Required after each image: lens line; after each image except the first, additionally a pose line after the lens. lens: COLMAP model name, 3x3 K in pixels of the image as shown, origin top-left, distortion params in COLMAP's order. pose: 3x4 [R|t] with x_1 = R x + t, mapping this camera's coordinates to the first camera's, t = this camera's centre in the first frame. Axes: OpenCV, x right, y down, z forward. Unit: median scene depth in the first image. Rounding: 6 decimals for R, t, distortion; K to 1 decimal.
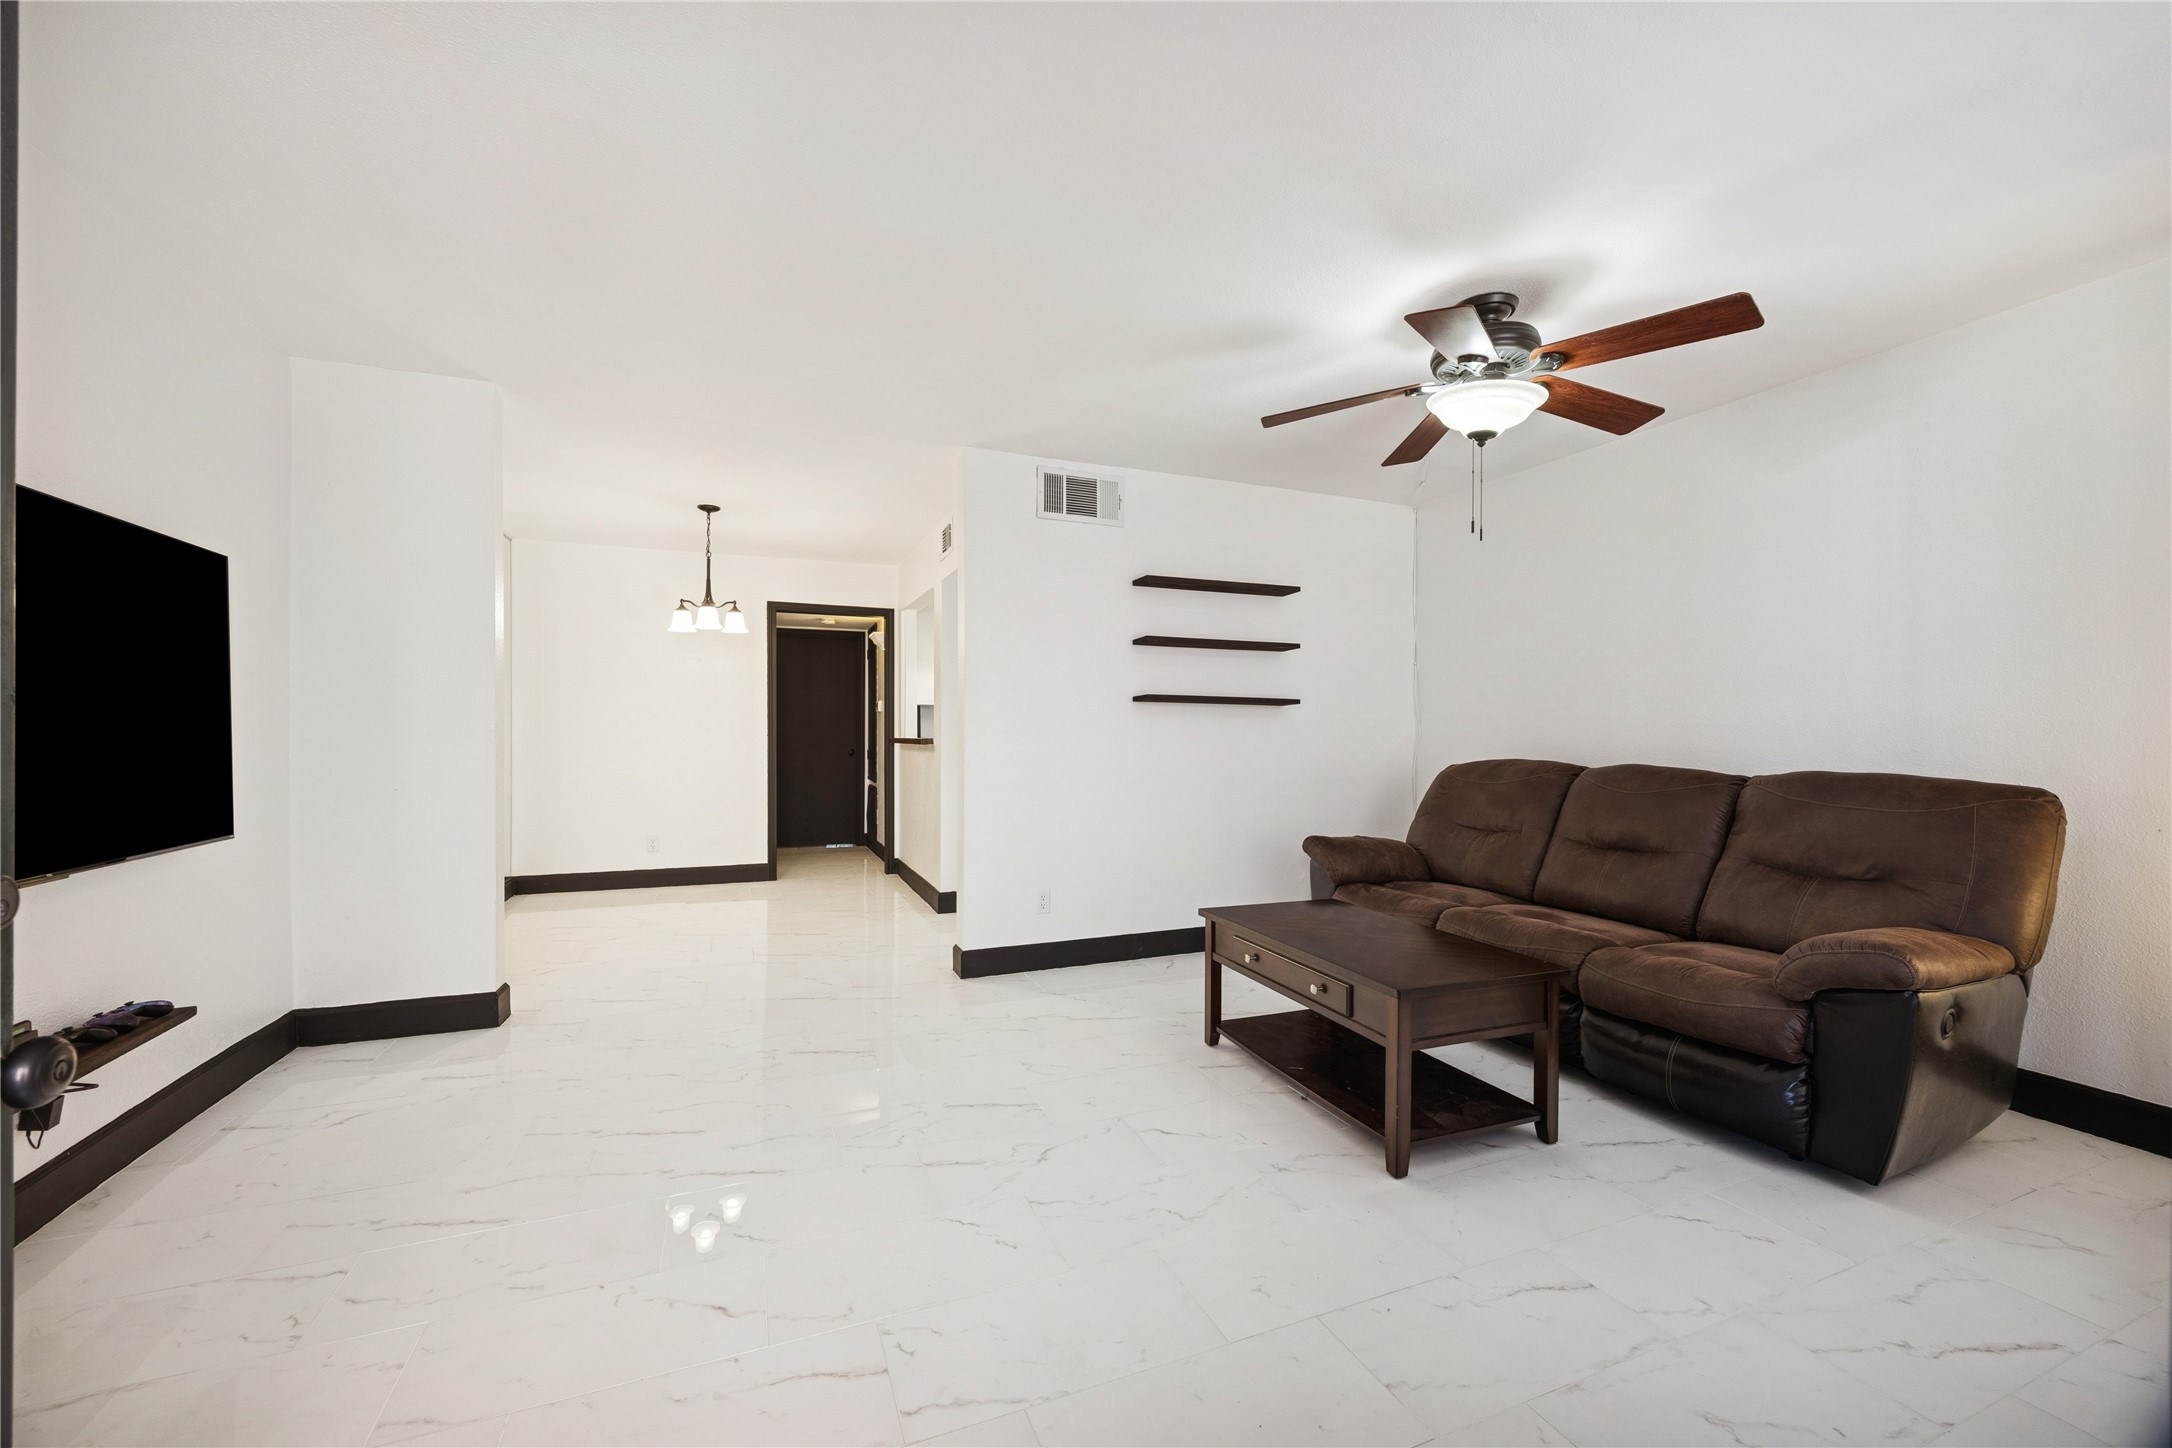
lens RADIAL K [[850.2, 0, 1080.4], [0, 850.2, 707.5], [0, 0, 1]] dist [-0.002147, -0.000059]
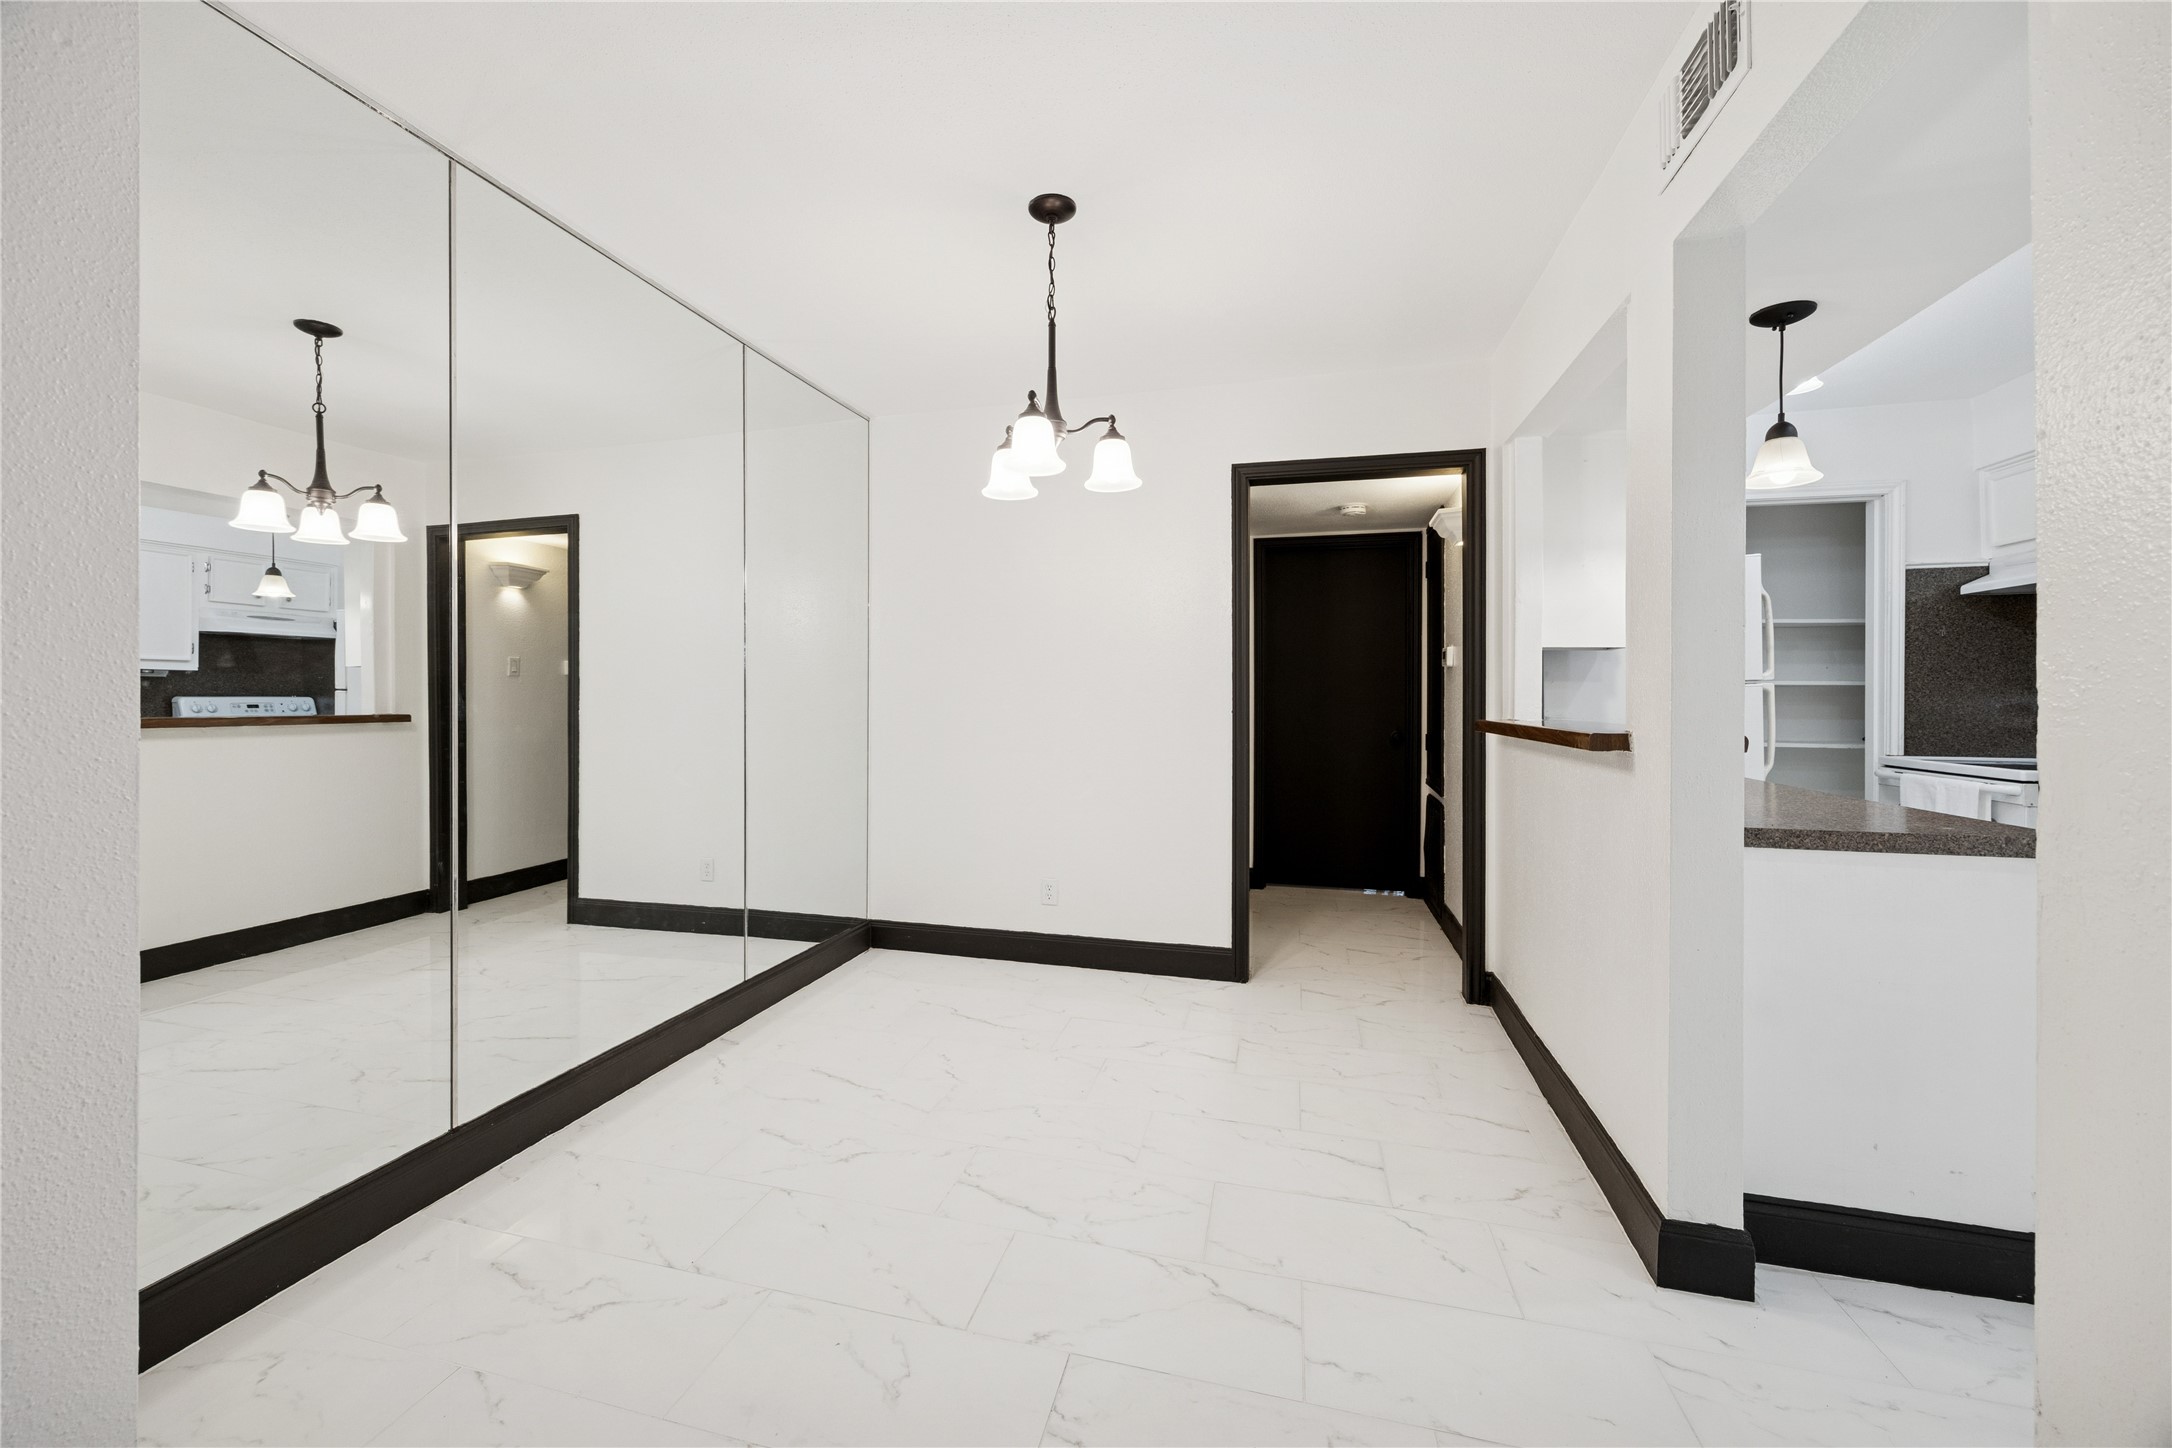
lens RADIAL K [[824.0, 0, 1074.8], [0, 824.0, 691.3], [0, 0, 1]] dist [-0.002163, -0.000220]
pose [[0.798724, 0.003721, -0.601686, -0.131193], [0.011332, 0.999710, 0.021226, 0.007089], [0.601591, -0.023773, 0.798450, 0.515770]]
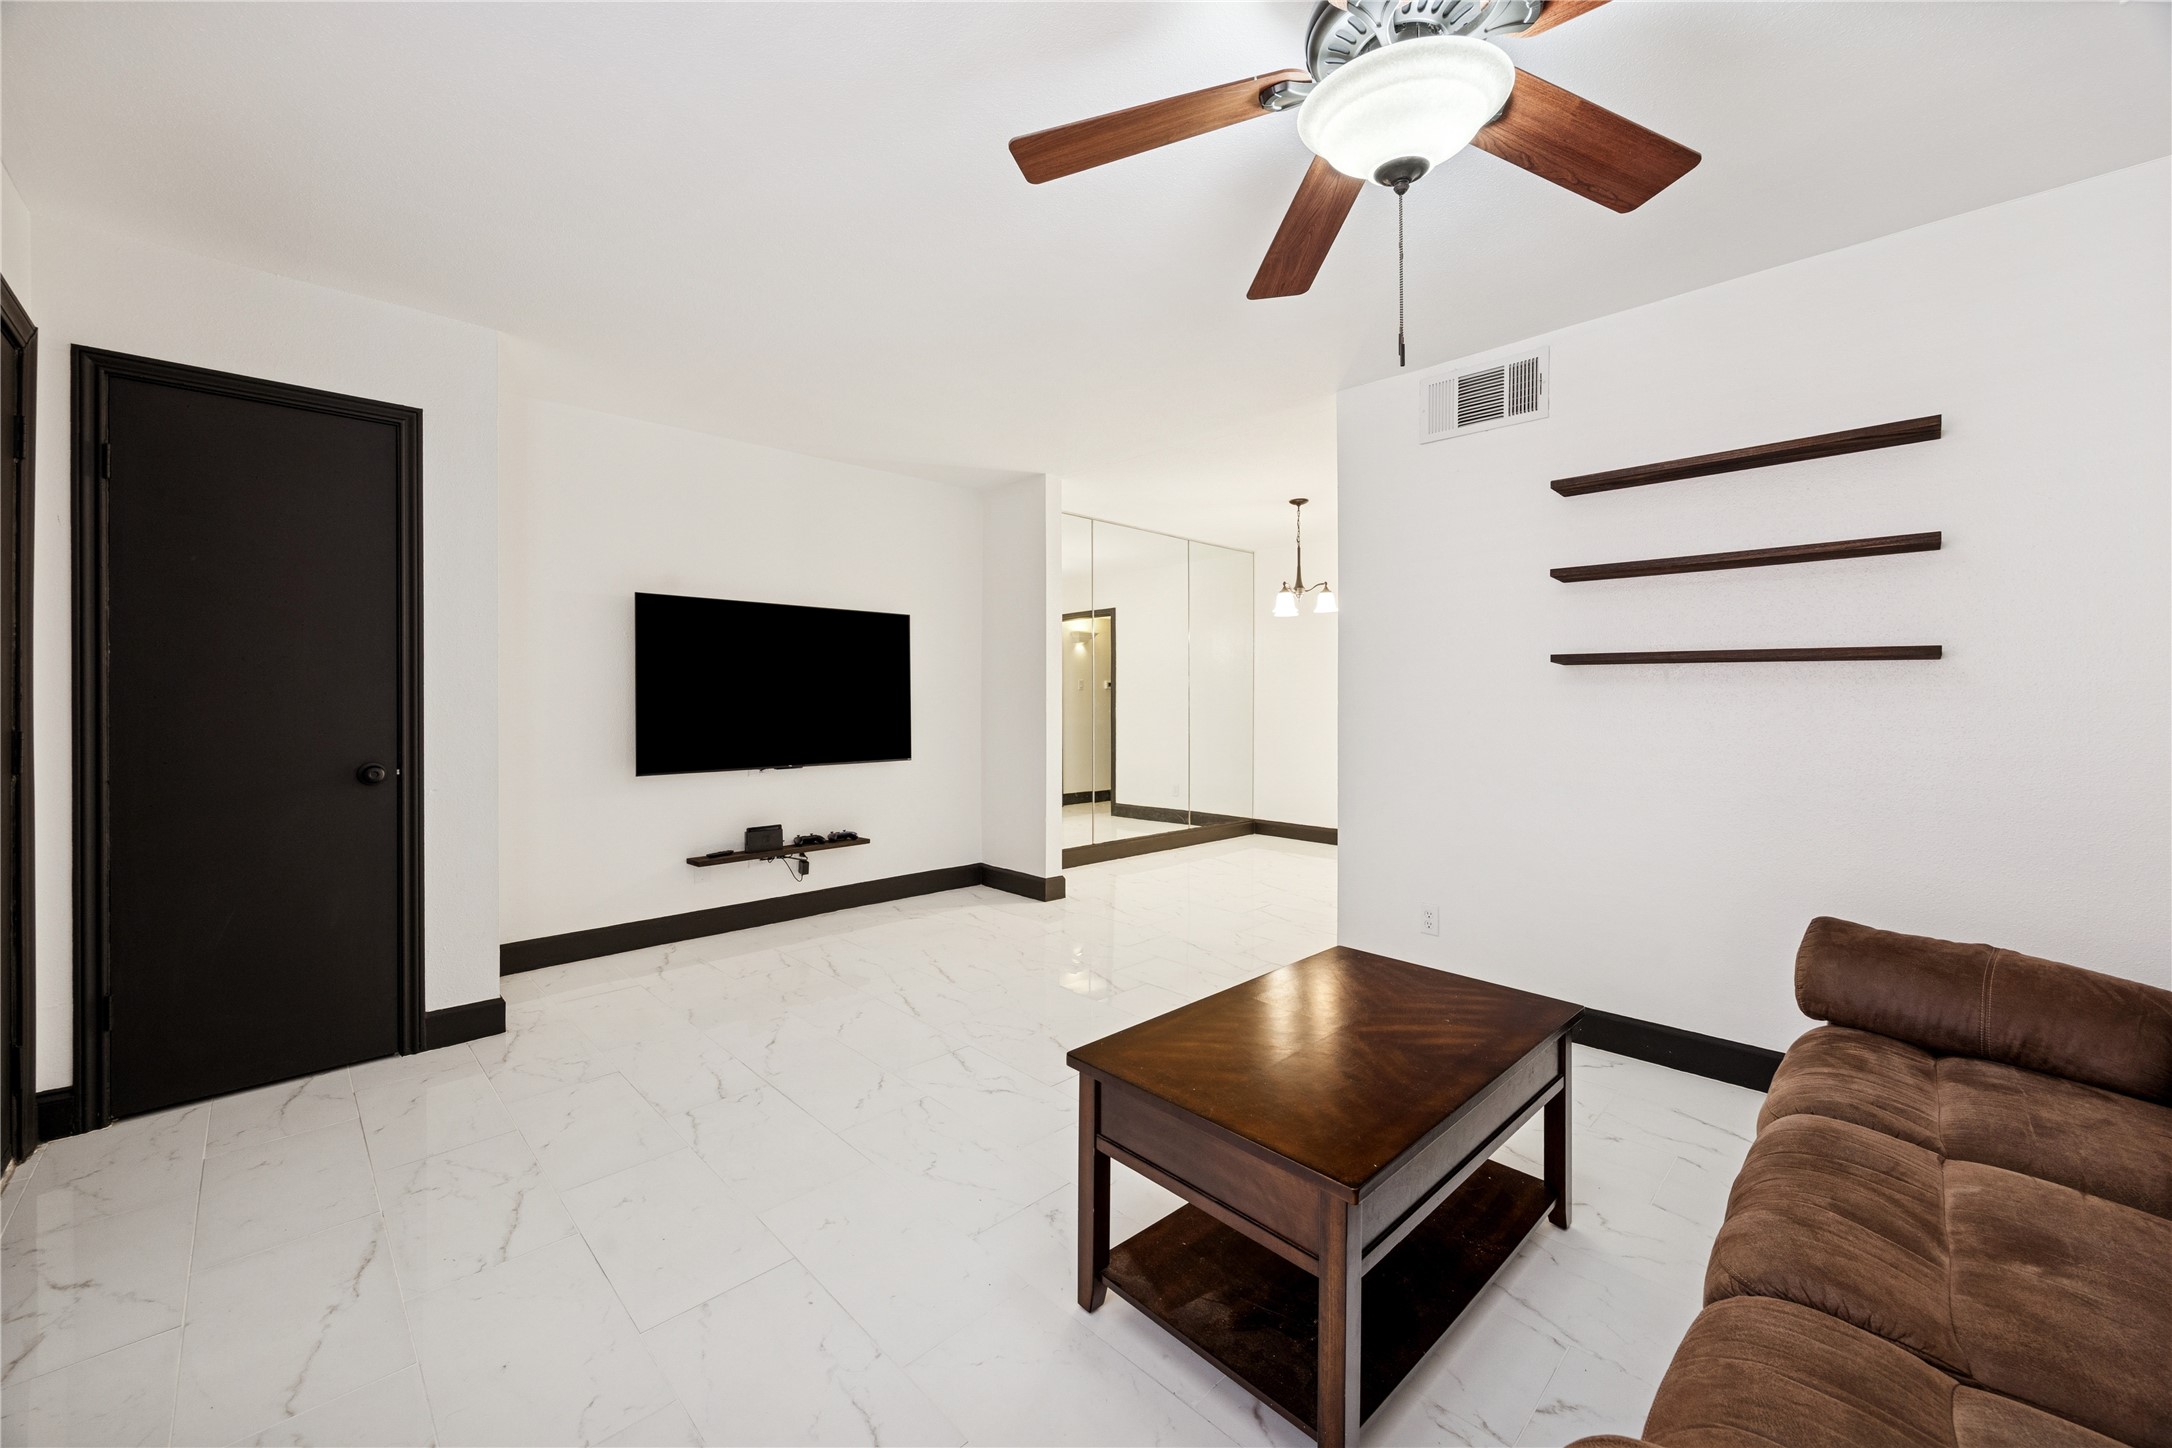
lens RADIAL K [[850.2, 0, 1080.4], [0, 850.2, 707.5], [0, 0, 1]] dist [-0.002147, -0.000059]
pose [[0.369615, 0.007760, -0.929153, 0.373679], [0.023434, 0.999569, 0.017671, 0.003583], [0.928890, -0.028305, 0.369274, 0.257520]]
